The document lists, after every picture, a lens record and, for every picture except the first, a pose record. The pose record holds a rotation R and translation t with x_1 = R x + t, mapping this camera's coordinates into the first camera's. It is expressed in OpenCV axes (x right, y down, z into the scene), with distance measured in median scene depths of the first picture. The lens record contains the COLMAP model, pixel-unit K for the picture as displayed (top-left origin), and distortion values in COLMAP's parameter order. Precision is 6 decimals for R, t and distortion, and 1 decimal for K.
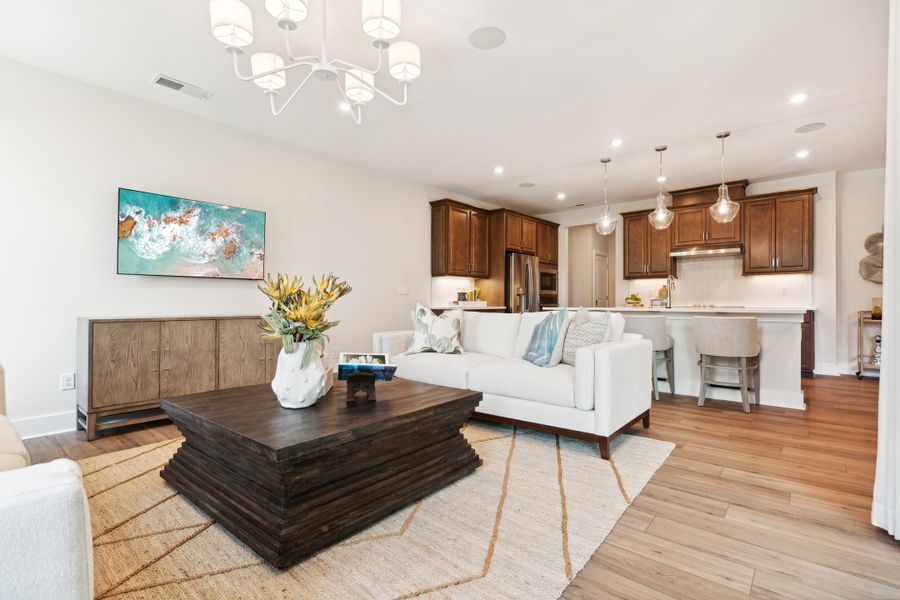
lens RADIAL K [[414.8, 0, 450.0], [0, 414.8, 300.0], [0, 0, 1]] dist [-0.000905, 0.000022]
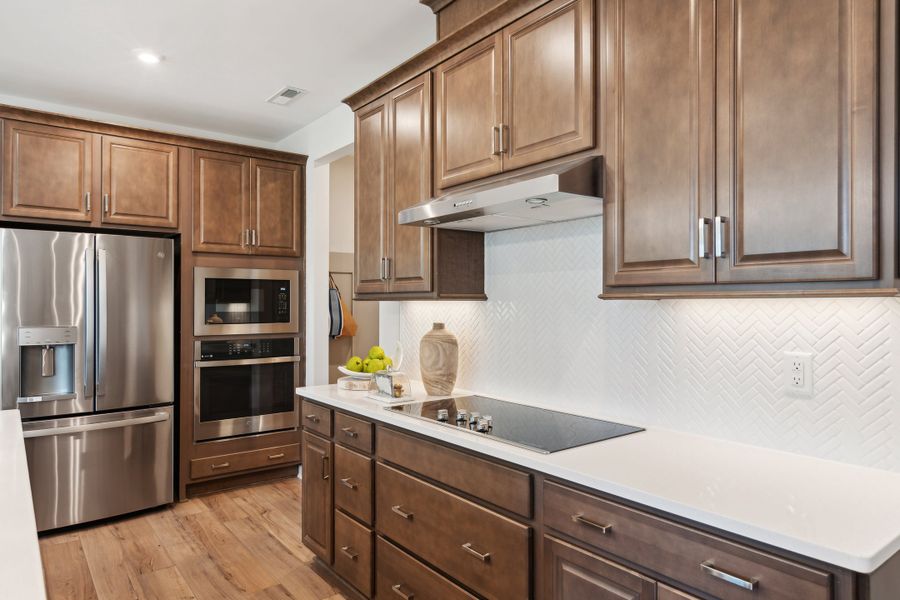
lens RADIAL K [[554.2, 0, 450.0], [0, 554.2, 300.0], [0, 0, 1]] dist [-0.000692, -0.000108]
pose [[0.977334, 0.002051, -0.211694, 0.682019], [-0.002917, 0.999989, -0.003778, -0.056247], [0.211684, 0.004310, 0.977329, 0.684698]]
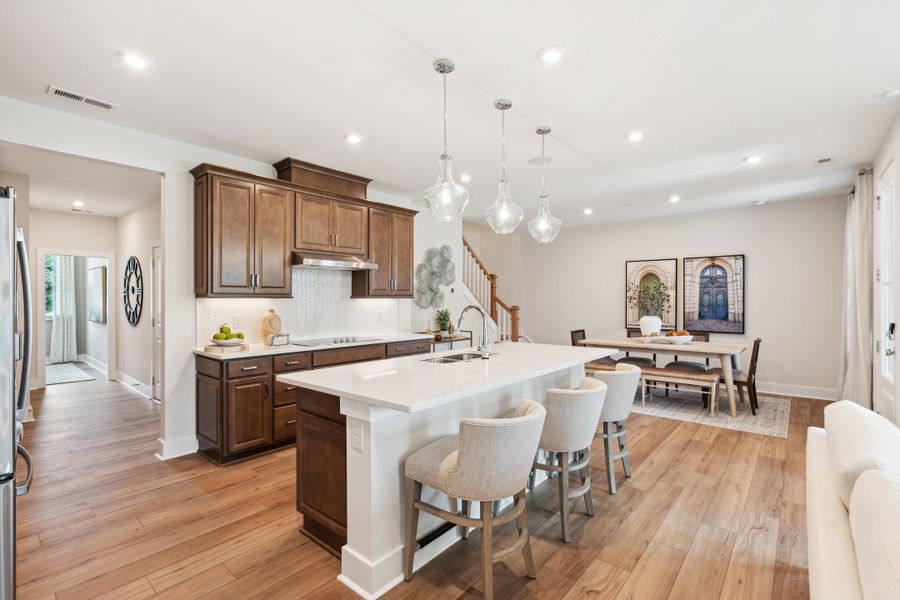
lens RADIAL K [[414.8, 0, 450.0], [0, 414.8, 300.0], [0, 0, 1]] dist [-0.000905, 0.000022]
pose [[0.019219, 0.002903, 0.999811, -0.082953], [0.001766, 0.999994, -0.002938, -0.052444], [-0.999814, 0.001822, 0.019213, 0.815542]]
